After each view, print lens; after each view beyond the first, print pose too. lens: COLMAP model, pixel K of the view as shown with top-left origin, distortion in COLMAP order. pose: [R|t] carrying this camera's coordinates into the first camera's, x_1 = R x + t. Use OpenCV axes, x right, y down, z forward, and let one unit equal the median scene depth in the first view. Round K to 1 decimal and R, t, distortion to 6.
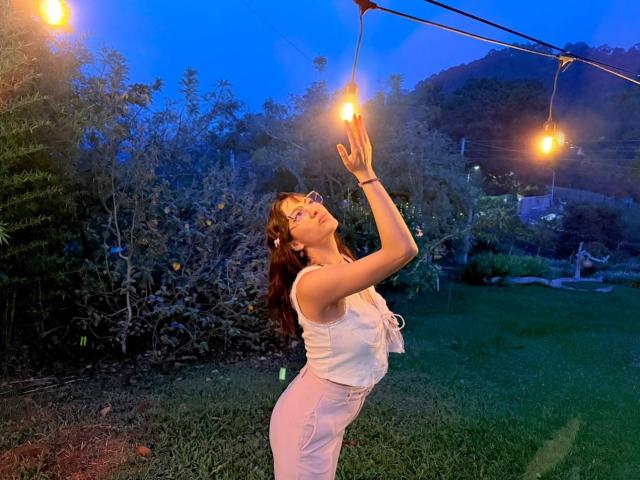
lens RADIAL K [[475.5, 0, 320.0], [0, 475.5, 240.0], [0, 0, 1]] dist [0.050251, -0.052002]
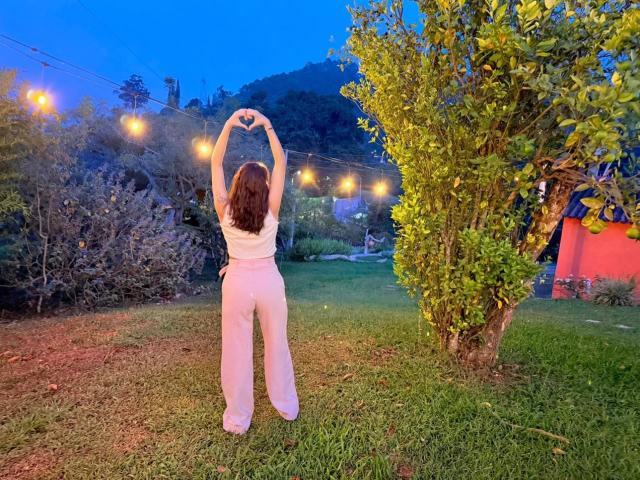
lens RADIAL K [[475.5, 0, 320.0], [0, 475.5, 240.0], [0, 0, 1]] dist [0.050251, -0.052002]
pose [[0.936482, -0.020925, 0.350090, -0.072671], [0.021486, 0.999767, 0.002284, 0.027098], [-0.350056, 0.005383, 0.936713, -0.235032]]
